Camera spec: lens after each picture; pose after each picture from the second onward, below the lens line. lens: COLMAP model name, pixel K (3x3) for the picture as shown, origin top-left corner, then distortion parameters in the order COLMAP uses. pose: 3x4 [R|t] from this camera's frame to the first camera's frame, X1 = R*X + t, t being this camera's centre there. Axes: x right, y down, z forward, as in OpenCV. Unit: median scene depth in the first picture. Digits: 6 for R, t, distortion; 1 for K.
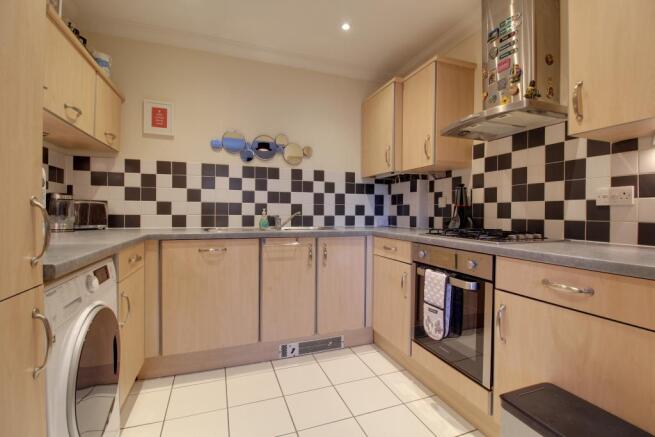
lens RADIAL K [[307.2, 0, 335.0], [0, 307.2, 215.1], [0, 0, 1]] dist [0.000598, -0.016490]
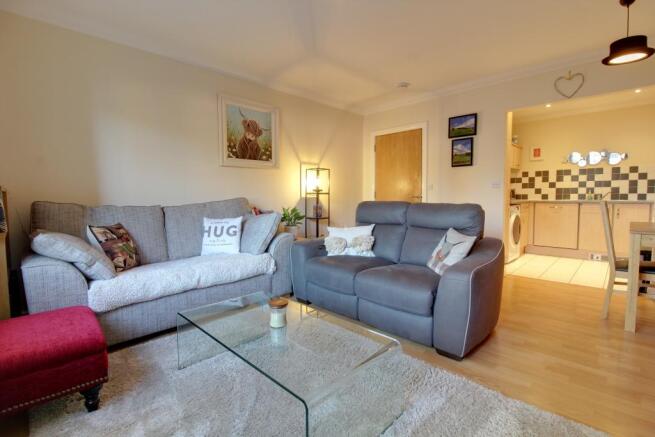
lens RADIAL K [[307.2, 0, 335.0], [0, 307.2, 215.1], [0, 0, 1]] dist [0.000598, -0.016490]
pose [[0.434660, 0.044429, -0.899498, 0.843269], [0.002748, 0.998712, 0.050657, 0.035161], [0.900591, -0.024491, 0.433978, -1.356620]]
